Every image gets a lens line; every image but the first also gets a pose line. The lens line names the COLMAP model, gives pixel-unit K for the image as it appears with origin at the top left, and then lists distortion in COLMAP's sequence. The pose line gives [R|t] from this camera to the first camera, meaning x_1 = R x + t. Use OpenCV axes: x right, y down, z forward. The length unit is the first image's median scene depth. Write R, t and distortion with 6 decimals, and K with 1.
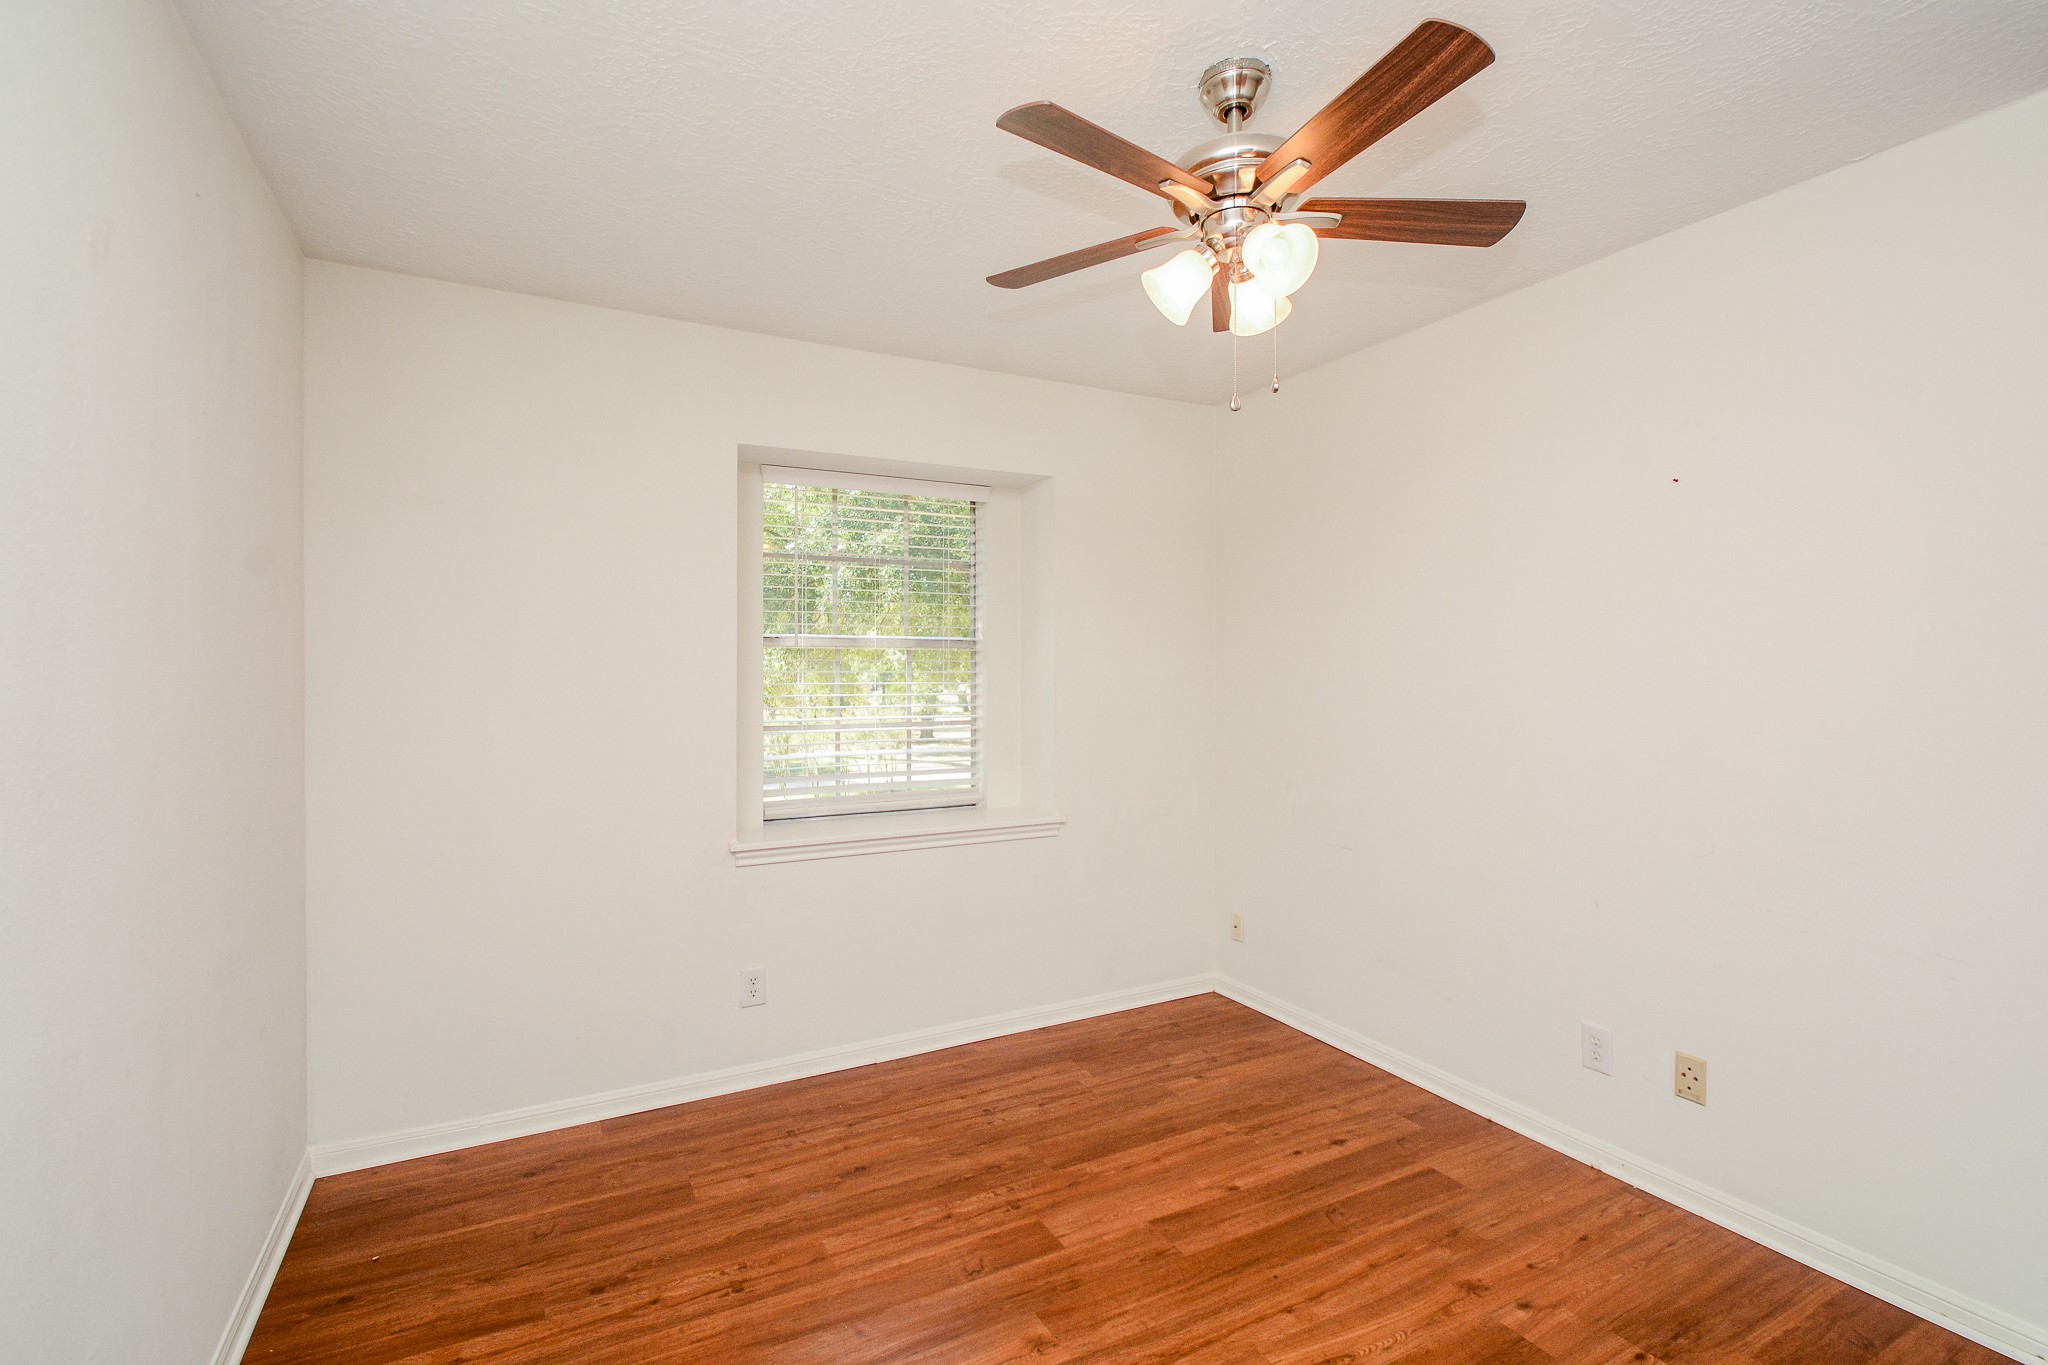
lens RADIAL K [[944.1, 0, 990.5], [0, 944.1, 664.0], [0, 0, 1]] dist [-0.003021, -0.011936]
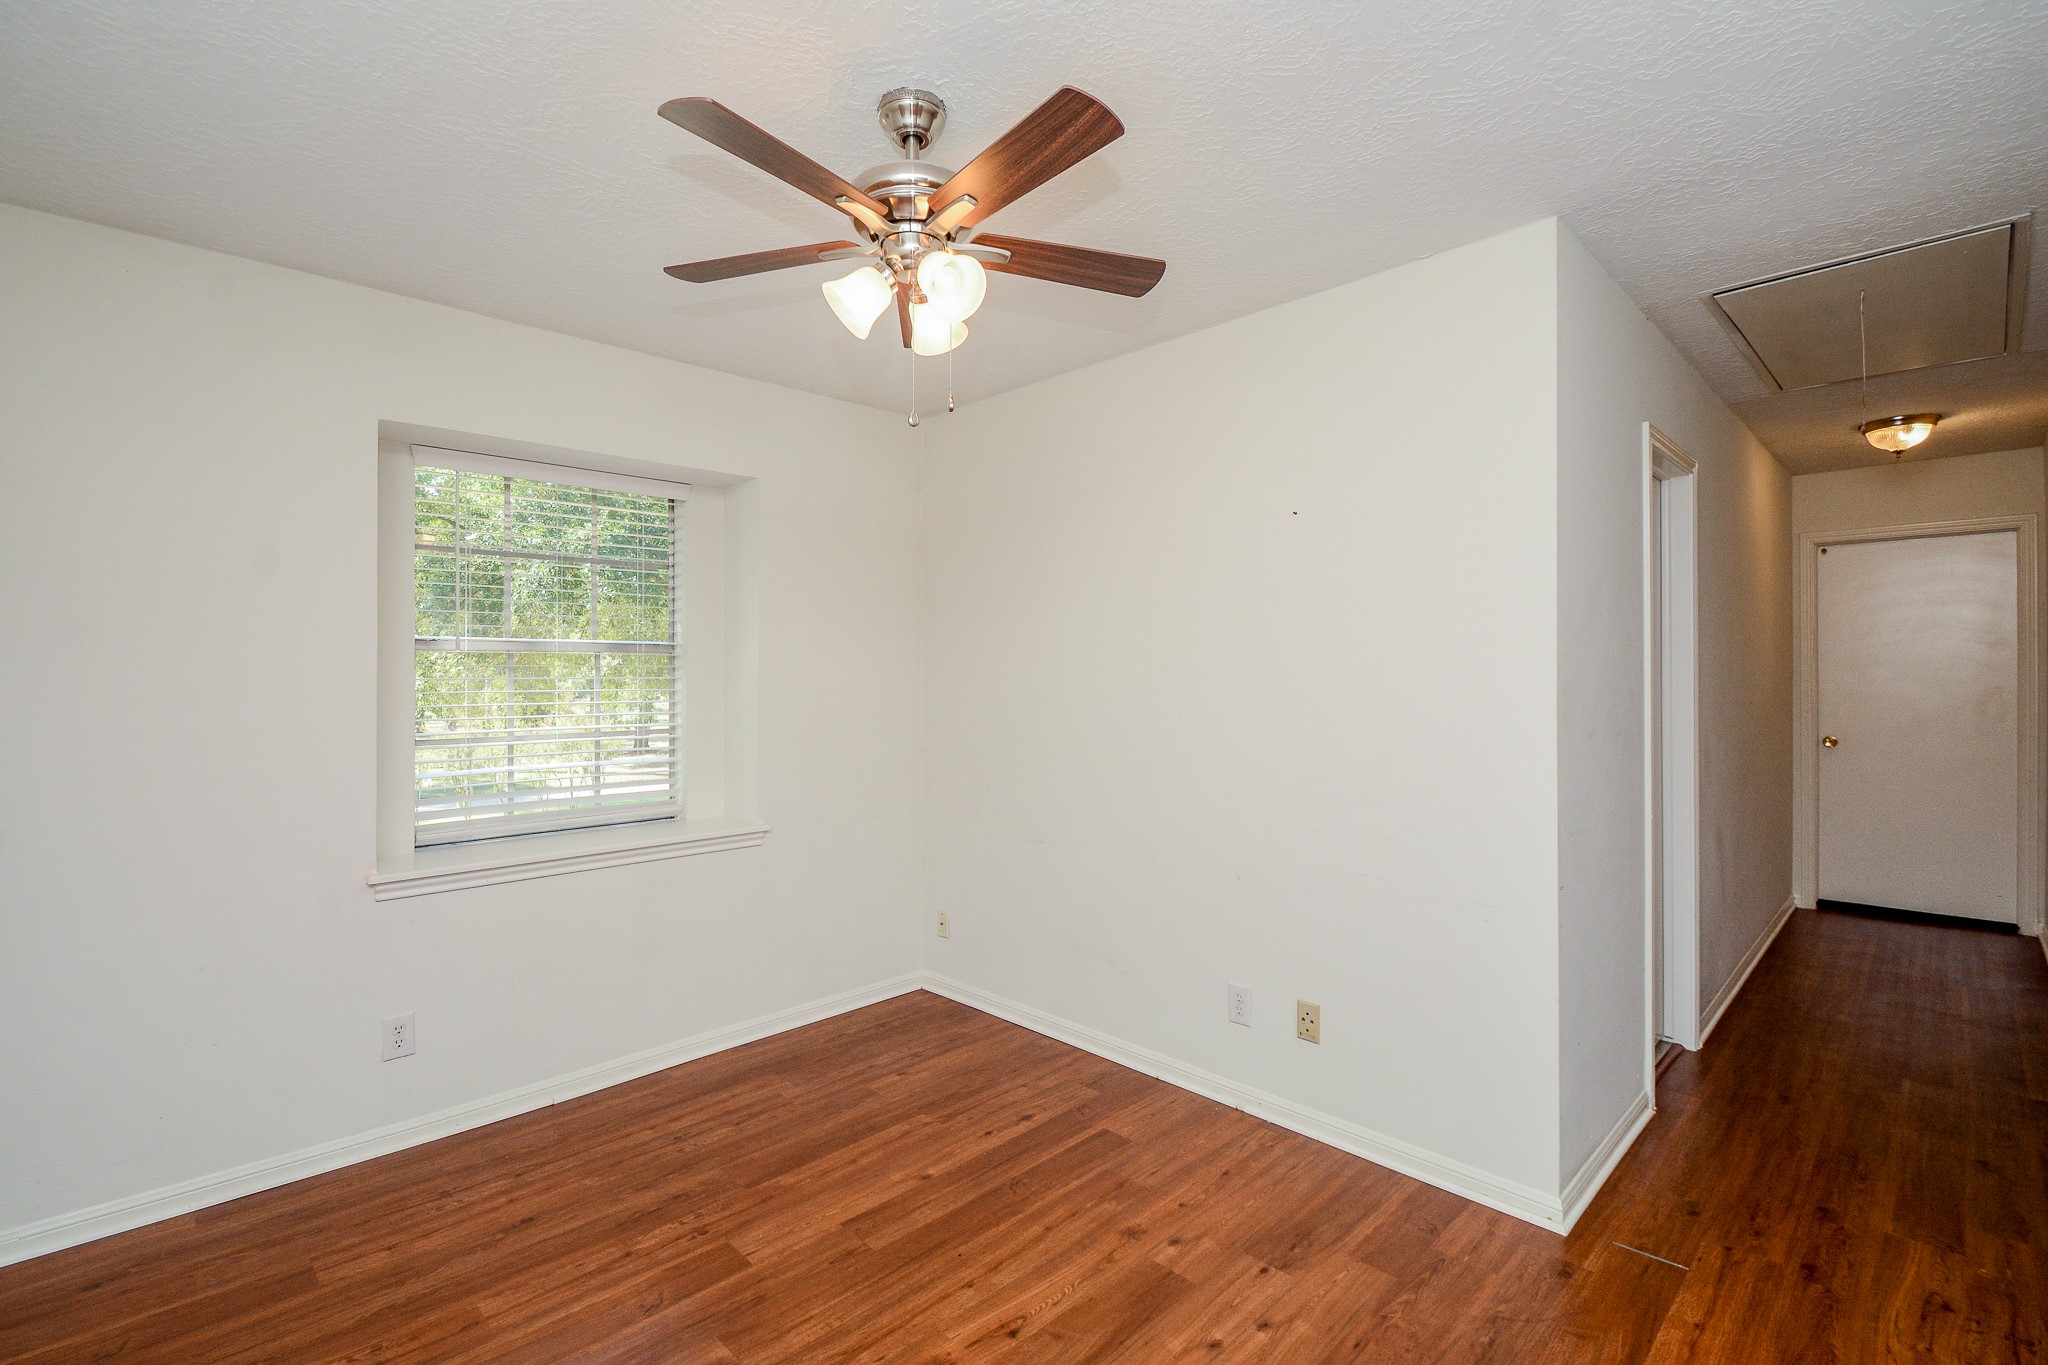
lens RADIAL K [[944.1, 0, 1021.0], [0, 944.1, 666.0], [0, 0, 1]] dist [-0.003021, -0.011936]
pose [[0.952405, 0.000841, 0.304835, 0.046156], [-0.000032, 0.999996, -0.002660, -0.001977], [-0.304836, 0.002524, 0.952402, -0.021172]]
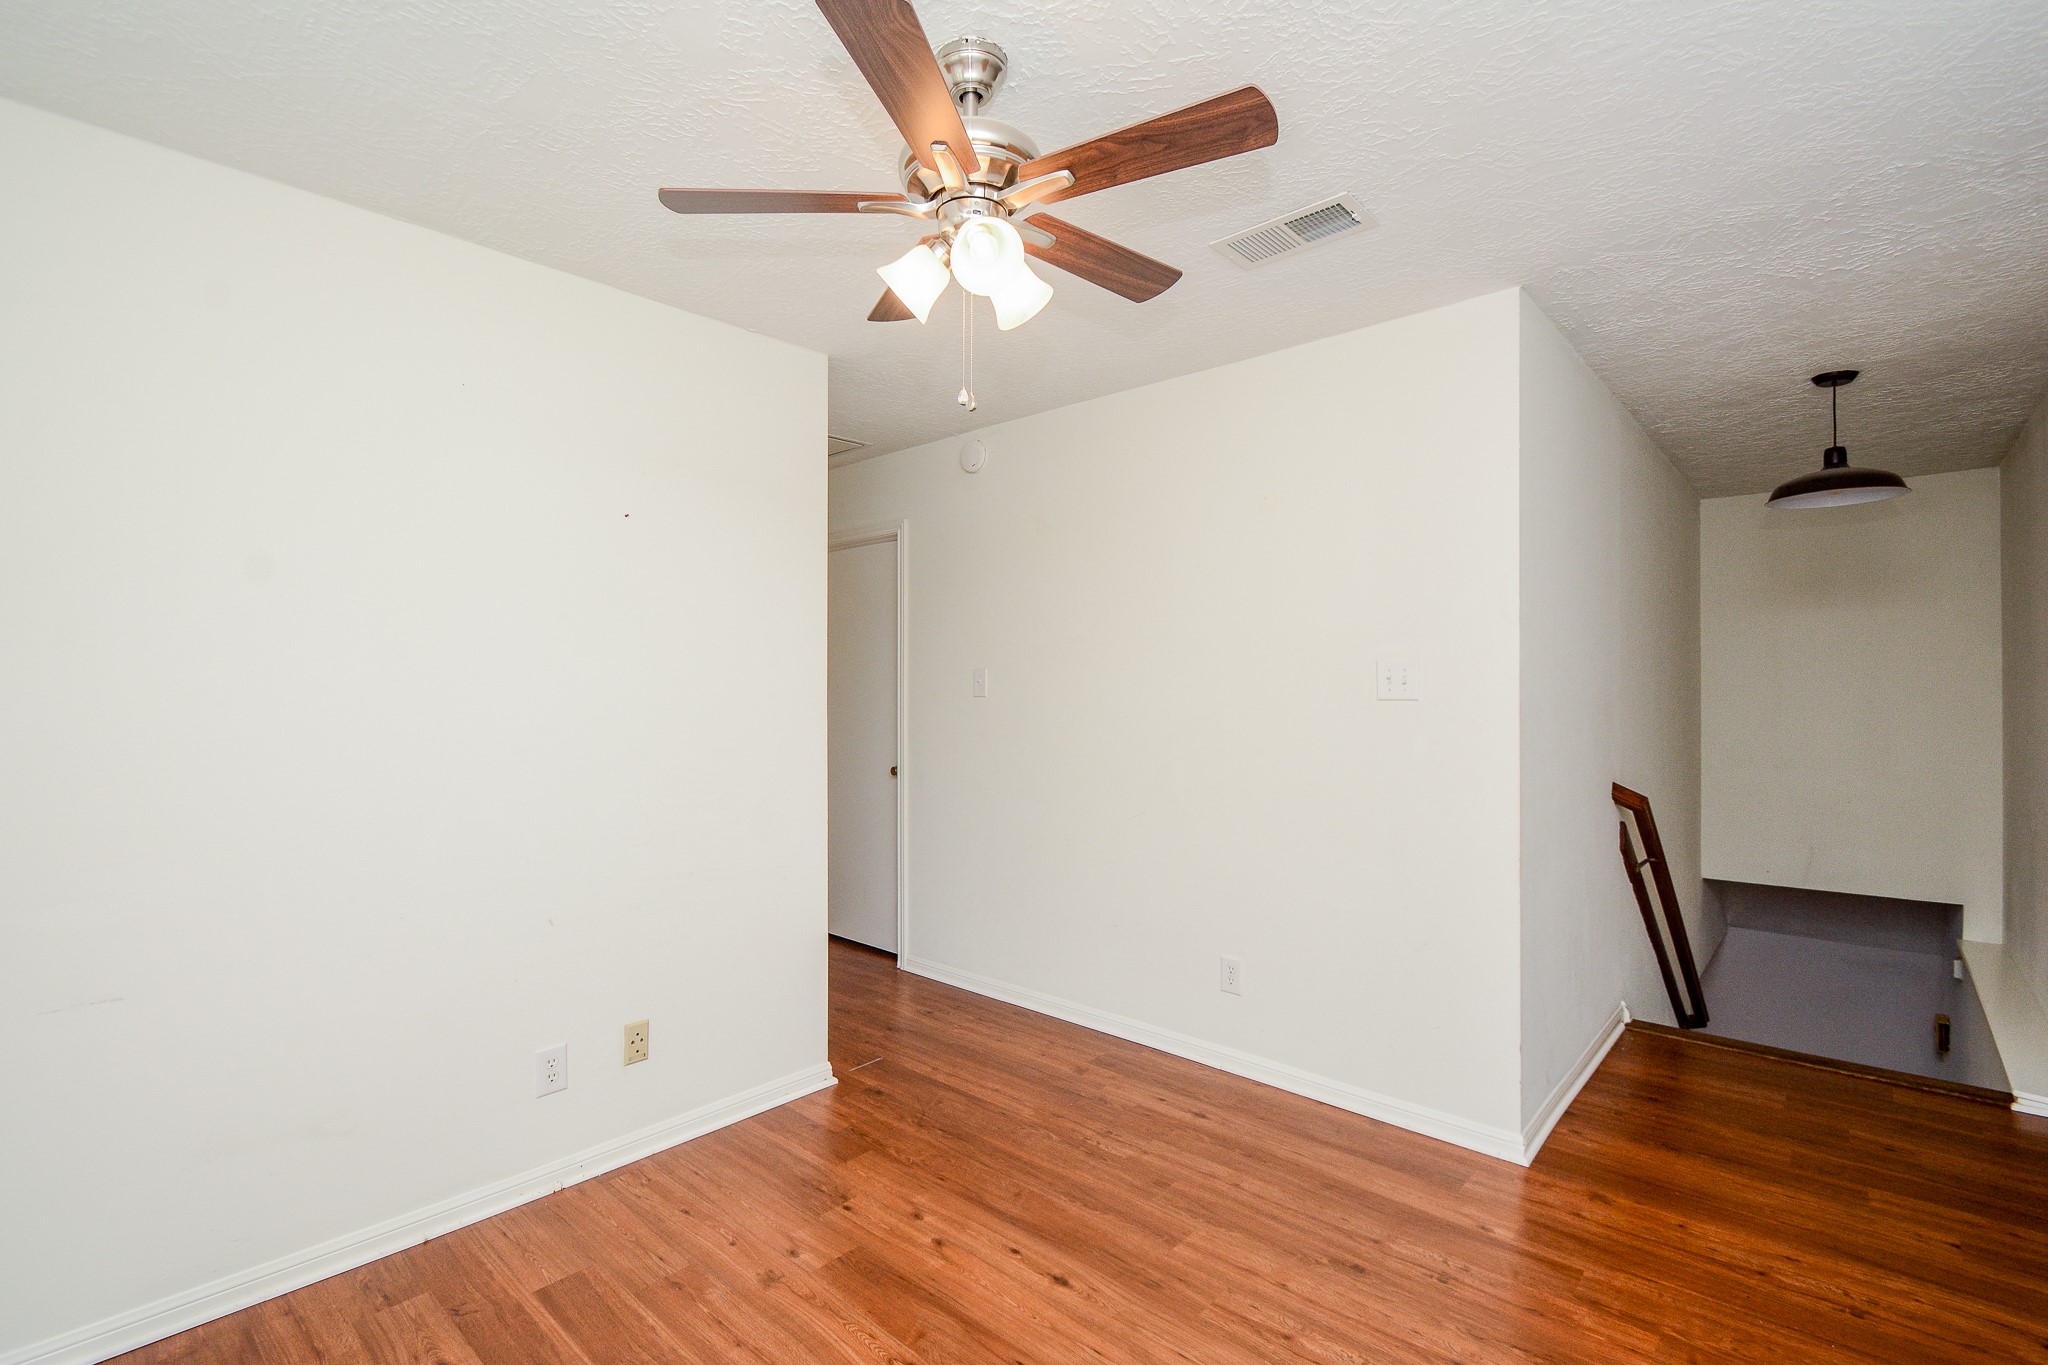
lens RADIAL K [[944.1, 0, 1031.2], [0, 944.1, 675.2], [0, 0, 1]] dist [-0.003021, -0.011936]
pose [[-0.381262, 0.002916, 0.924463, -0.526879], [-0.003070, 0.999986, -0.004421, 0.002218], [-0.924462, -0.004524, -0.381247, 1.071099]]
